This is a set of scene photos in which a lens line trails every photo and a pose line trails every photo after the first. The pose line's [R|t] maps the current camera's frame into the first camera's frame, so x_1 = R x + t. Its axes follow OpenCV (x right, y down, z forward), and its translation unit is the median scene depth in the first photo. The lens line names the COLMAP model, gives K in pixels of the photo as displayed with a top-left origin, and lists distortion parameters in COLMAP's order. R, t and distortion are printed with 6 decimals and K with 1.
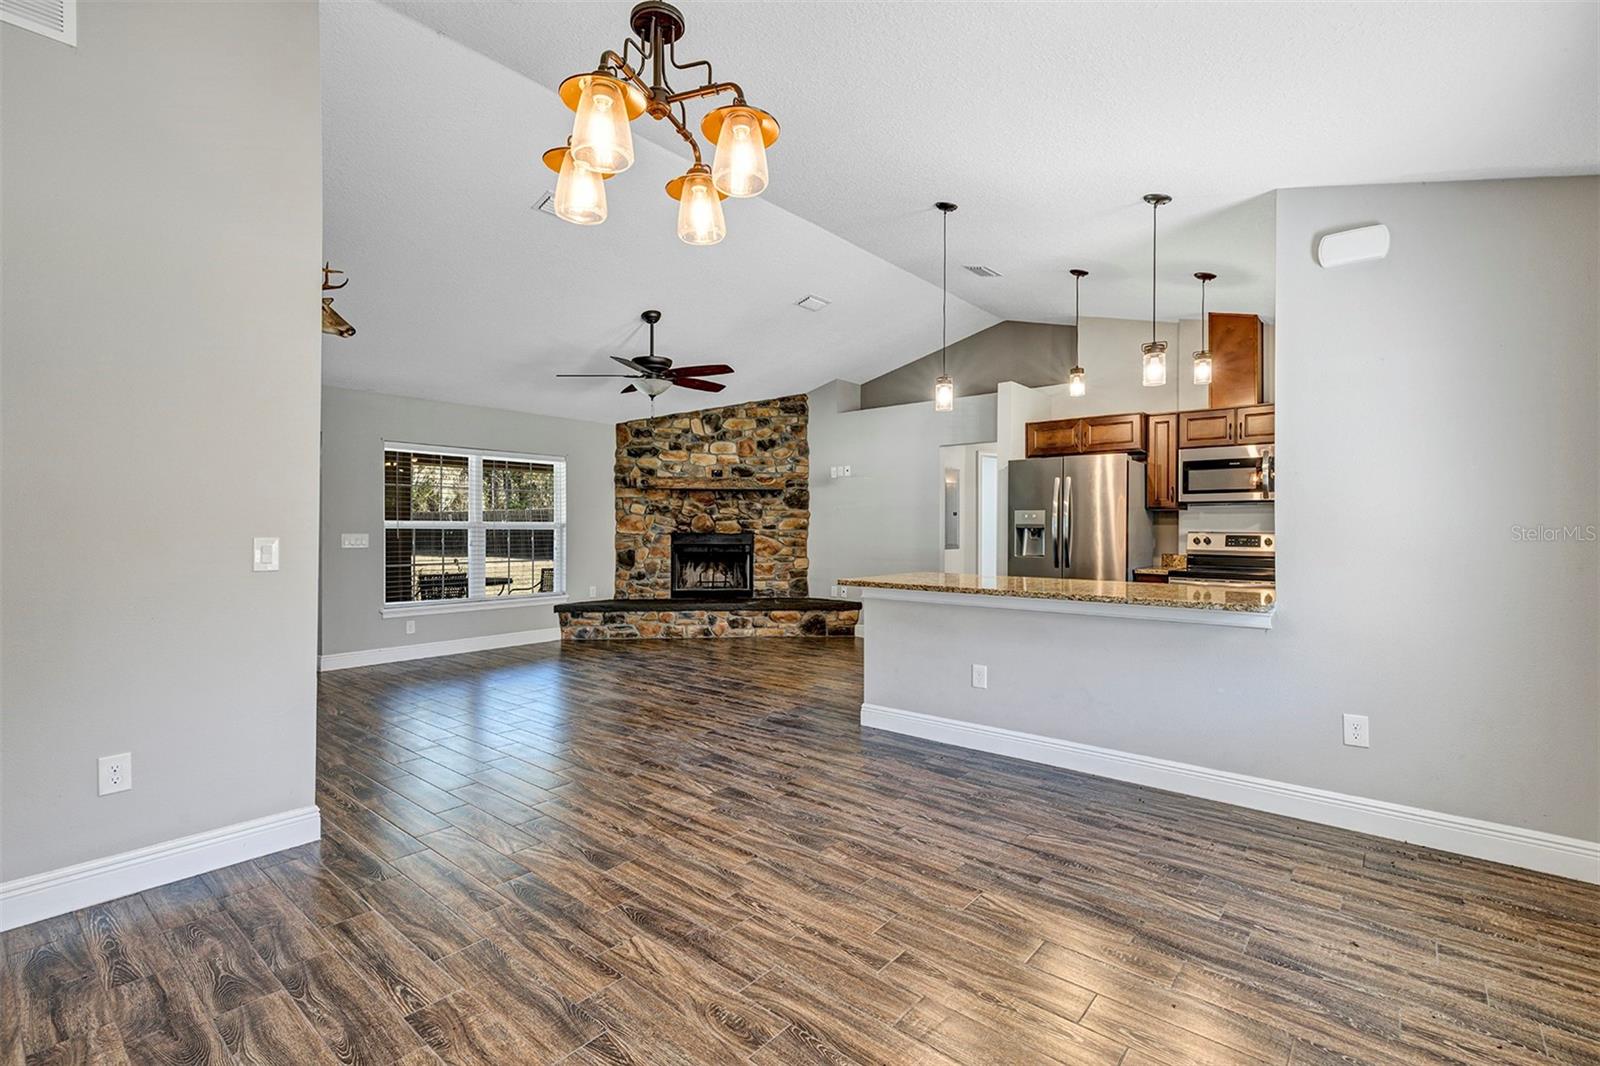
lens RADIAL K [[729.0, 0, 795.5], [0, 729.0, 528.9], [0, 0, 1]] dist [0.008819, -0.000479]
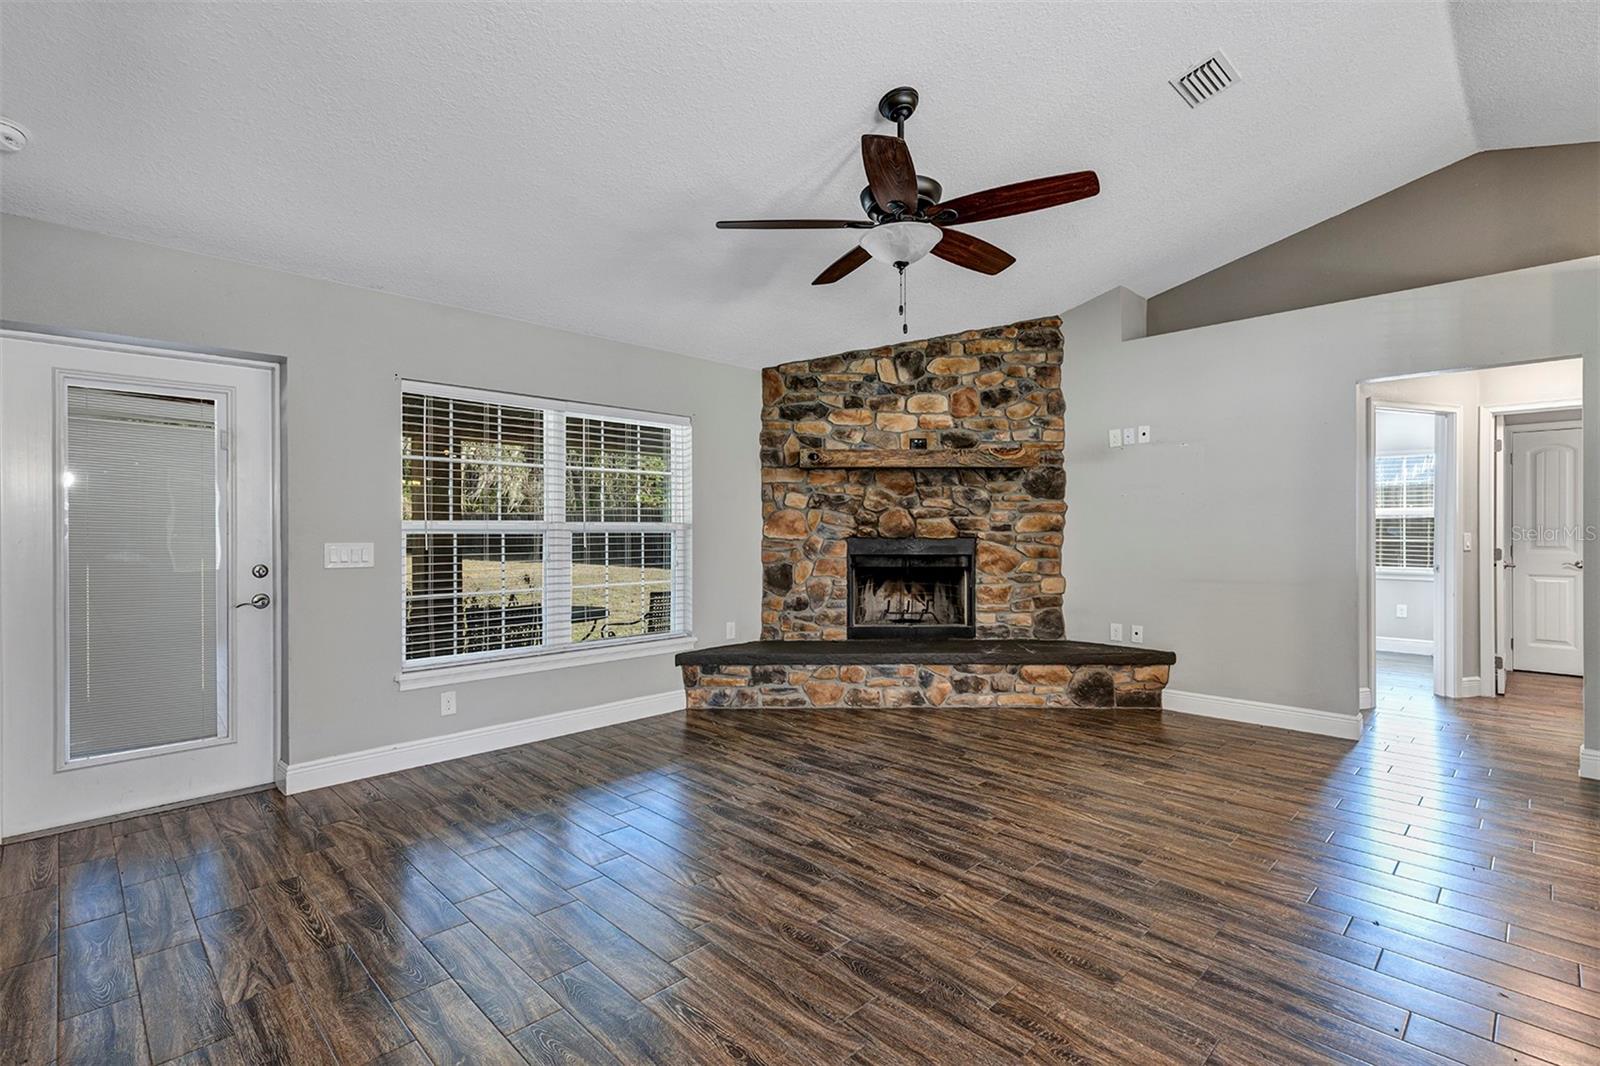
lens RADIAL K [[729.0, 0, 798.6], [0, 729.0, 529.5], [0, 0, 1]] dist [0.008819, -0.000479]
pose [[0.996519, -0.003465, -0.083292, -0.160671], [0.003873, 0.999981, 0.004744, -0.004603], [0.083274, -0.005050, 0.996514, 0.358567]]
